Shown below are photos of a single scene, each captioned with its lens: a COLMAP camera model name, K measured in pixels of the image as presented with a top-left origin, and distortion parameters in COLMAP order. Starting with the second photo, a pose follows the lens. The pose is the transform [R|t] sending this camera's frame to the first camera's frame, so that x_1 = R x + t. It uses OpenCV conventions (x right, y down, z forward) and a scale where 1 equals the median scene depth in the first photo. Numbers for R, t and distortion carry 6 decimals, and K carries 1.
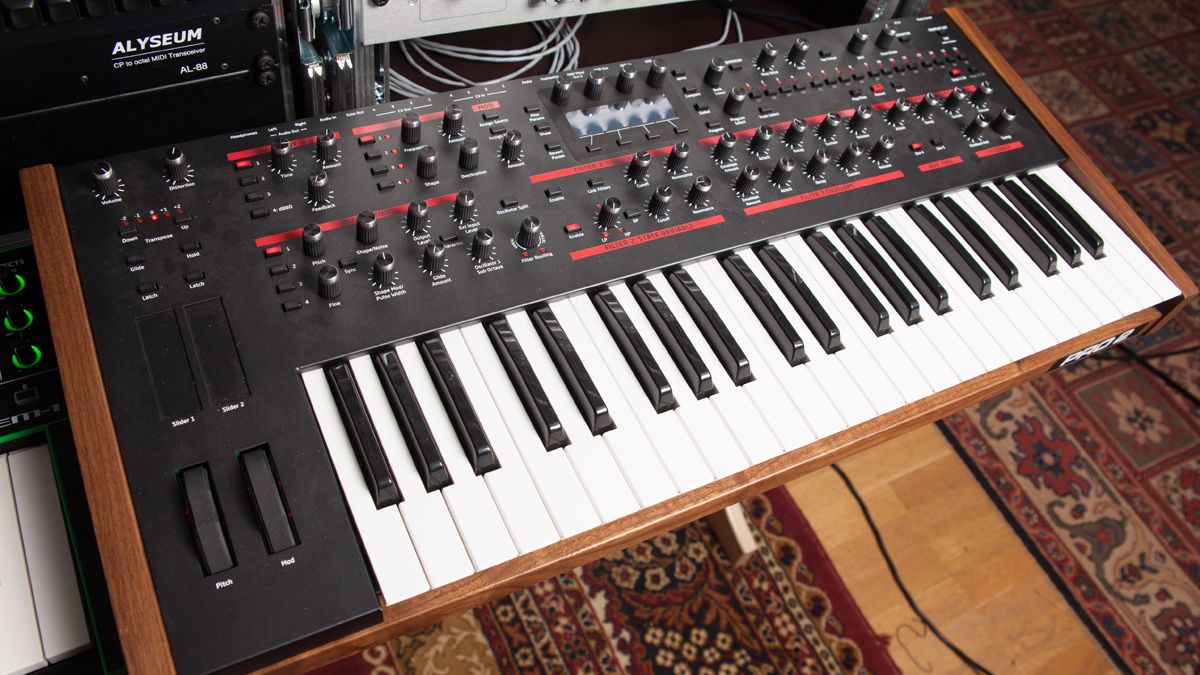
lens RADIAL K [[920.0, 0, 600.0], [0, 920.0, 337.5], [0, 0, 1]] dist [-0.087228, 0.001343]
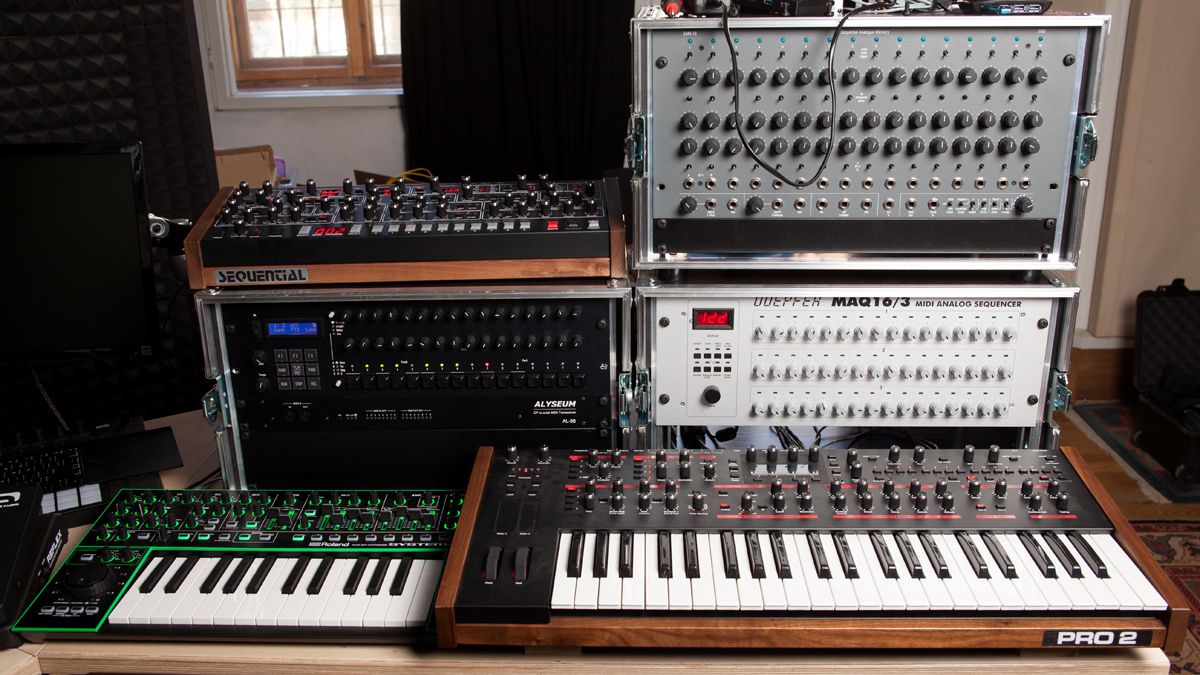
lens RADIAL K [[1041.5, 0, 600.0], [0, 1041.5, 337.5], [0, 0, 1]] dist [-0.073017, -0.000974]
pose [[0.862433, -0.018189, -0.505845, 0.843883], [-0.289843, 0.801546, -0.522986, 0.798737], [0.414971, 0.597656, 0.686008, -0.739686]]
